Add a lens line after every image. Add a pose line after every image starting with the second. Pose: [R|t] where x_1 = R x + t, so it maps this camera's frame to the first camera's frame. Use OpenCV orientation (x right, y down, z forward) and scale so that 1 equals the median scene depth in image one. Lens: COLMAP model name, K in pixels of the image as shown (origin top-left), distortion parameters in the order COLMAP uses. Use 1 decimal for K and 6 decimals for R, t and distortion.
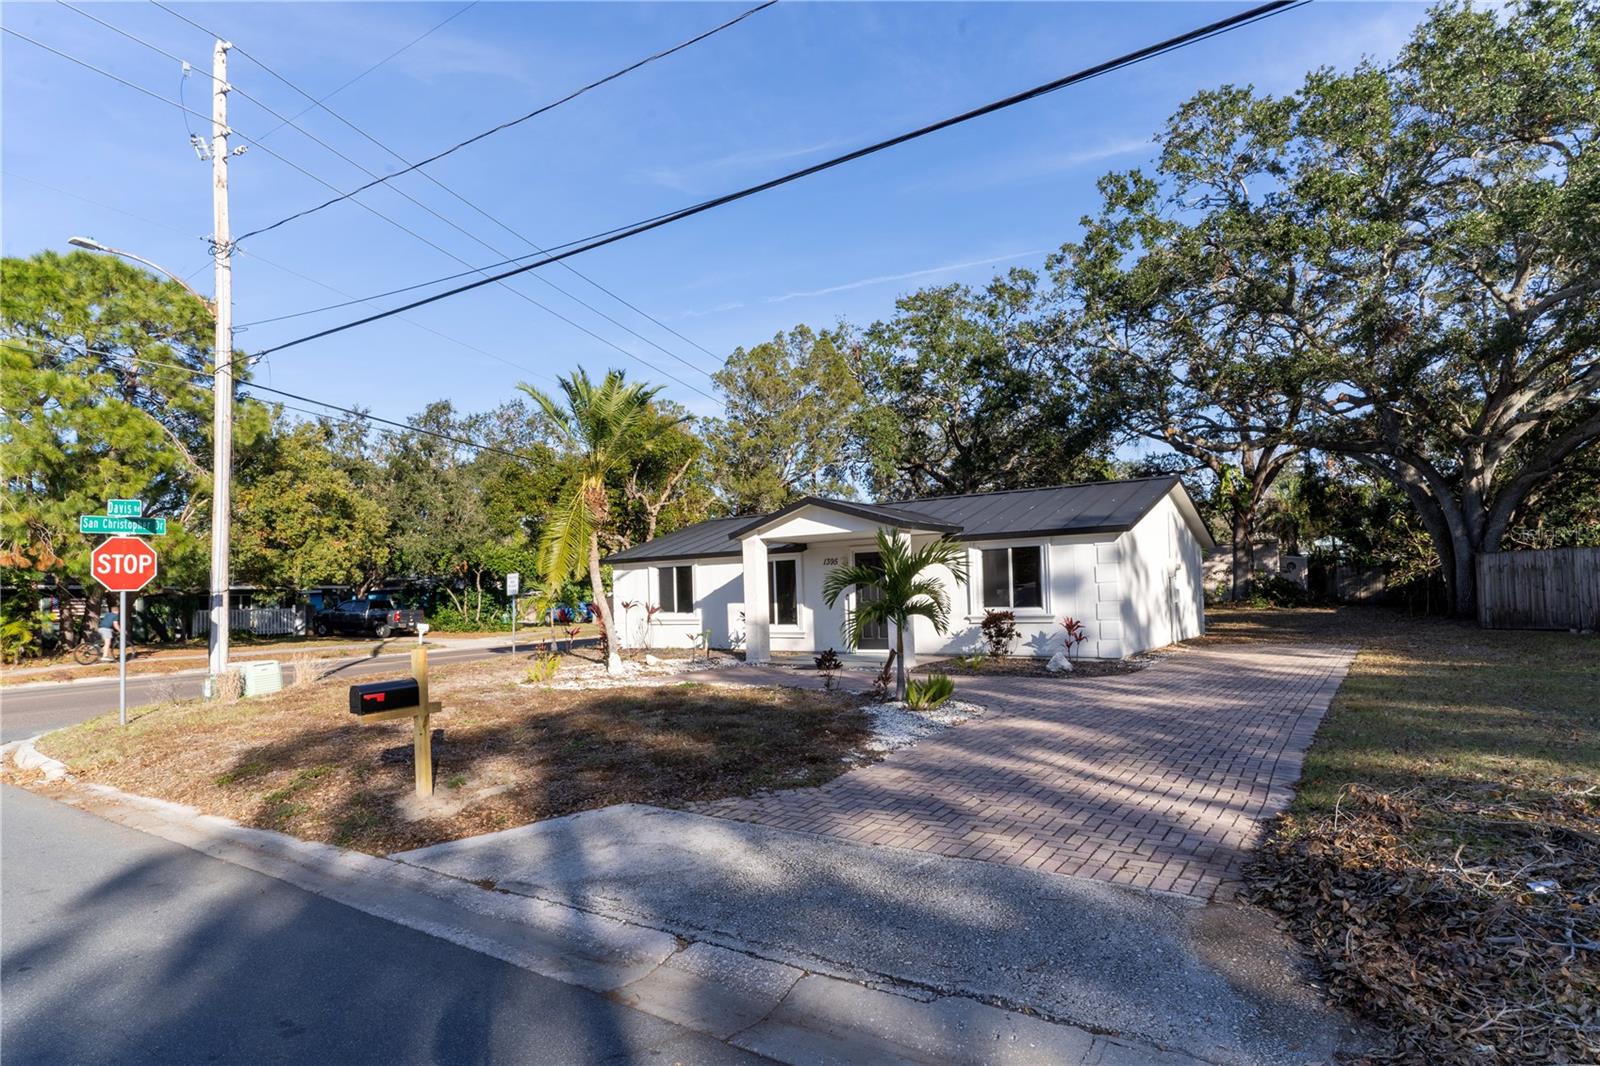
lens RADIAL K [[861.4, 0, 800.0], [0, 861.4, 533.0], [0, 0, 1]] dist [0.001105, 0.000078]
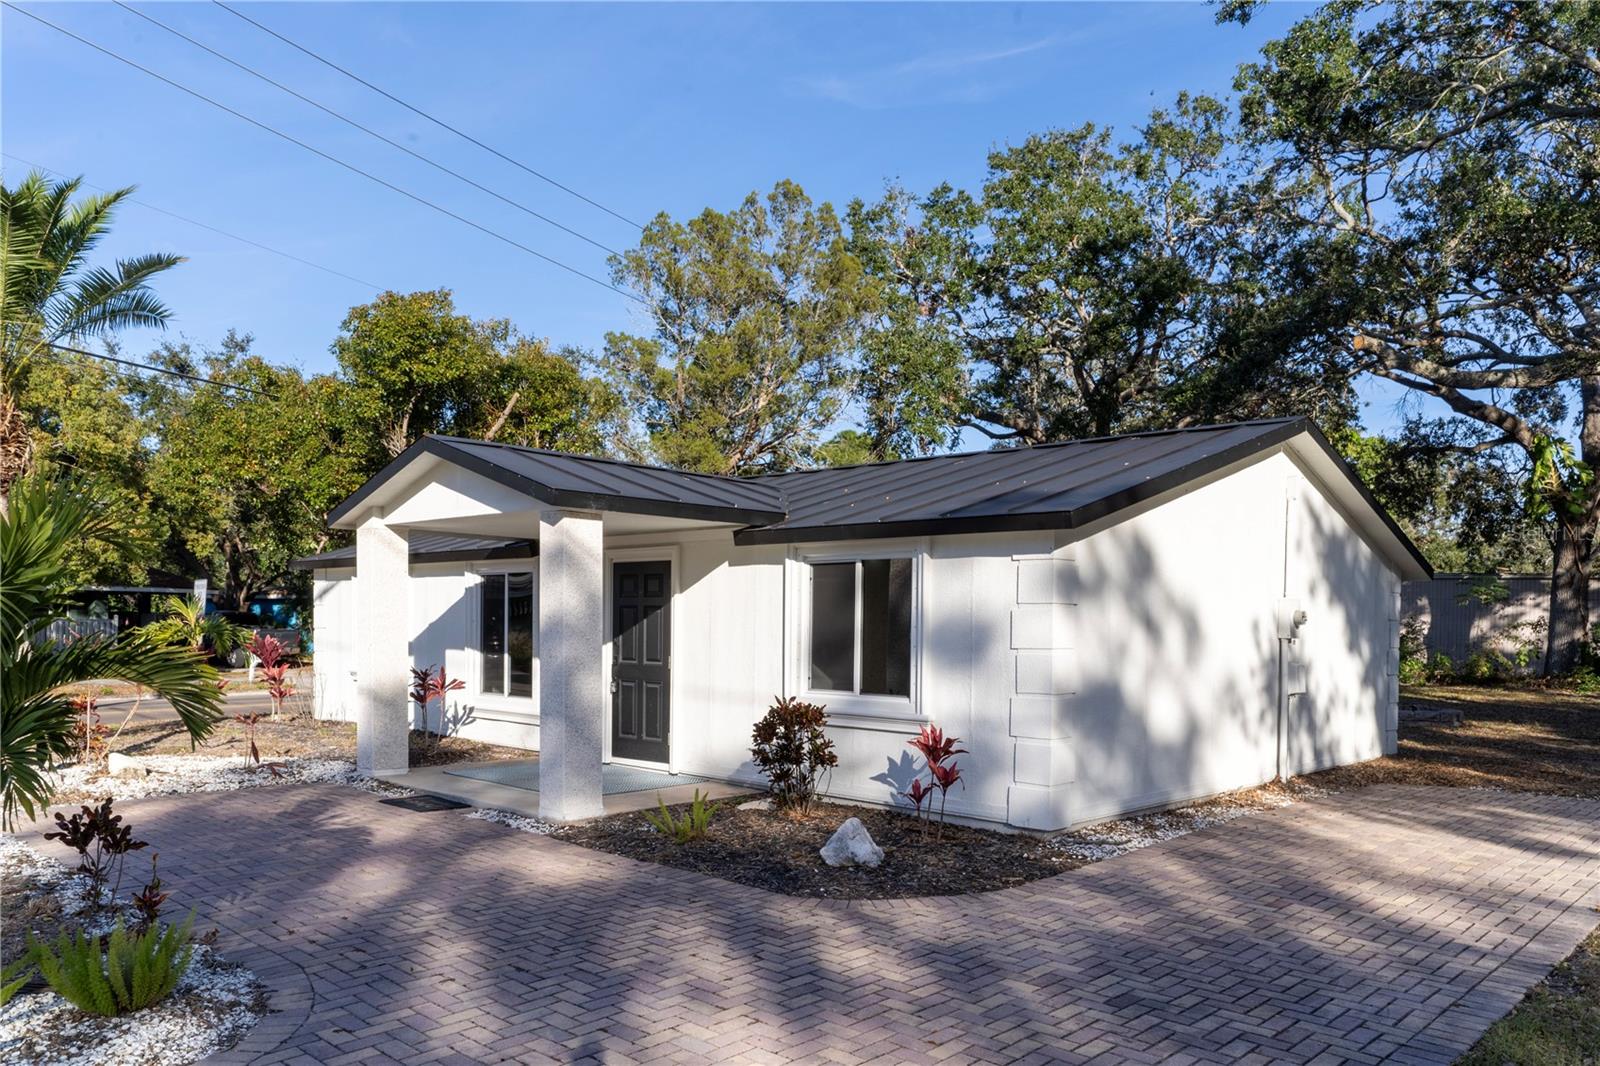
lens RADIAL K [[1164.2, 0, 843.8], [0, 1164.2, 601.9], [0, 0, 1]] dist [0.002732, -0.001474]
pose [[0.991230, 0.039452, -0.126123, 0.146696], [-0.032820, 0.997988, 0.054240, 0.002968], [0.128009, -0.049625, 0.990531, 0.186783]]
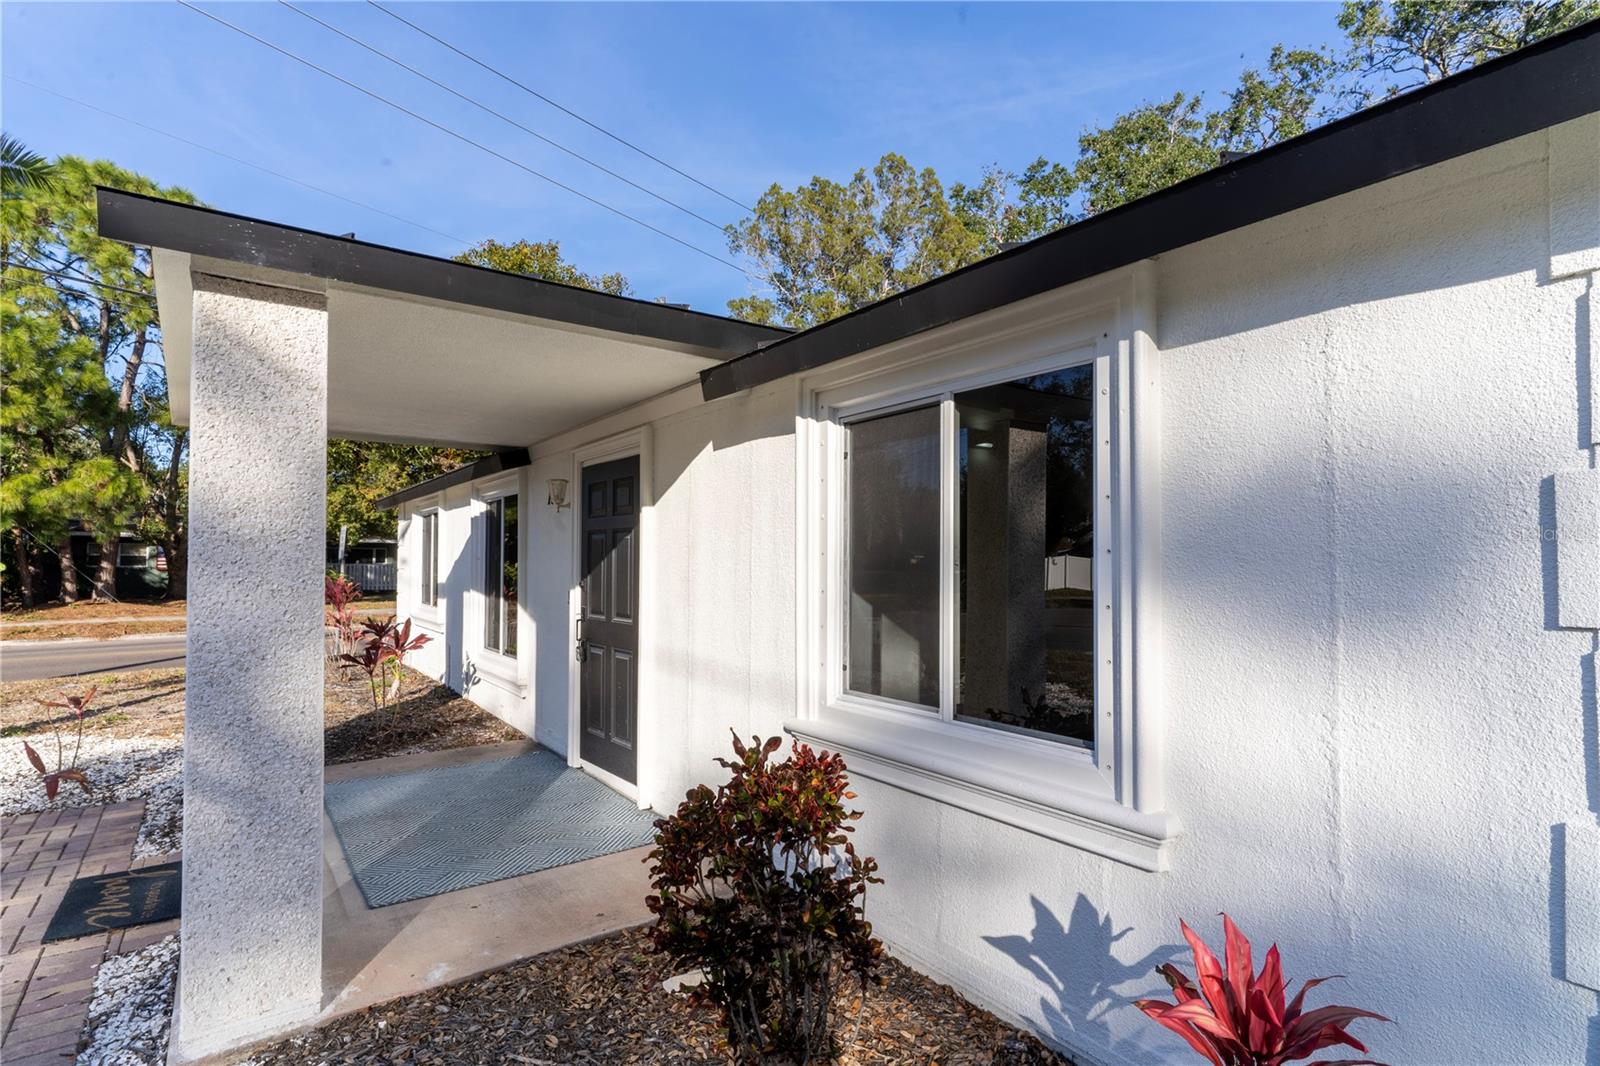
lens RADIAL K [[797.0, 0, 791.6], [0, 797.0, 533.8], [0, 0, 1]] dist [-0.003817, -0.000689]
pose [[0.944982, 0.021868, -0.326391, 0.126070], [-0.009748, 0.999202, 0.038726, 0.019077], [0.326977, -0.033413, 0.944441, 0.384922]]
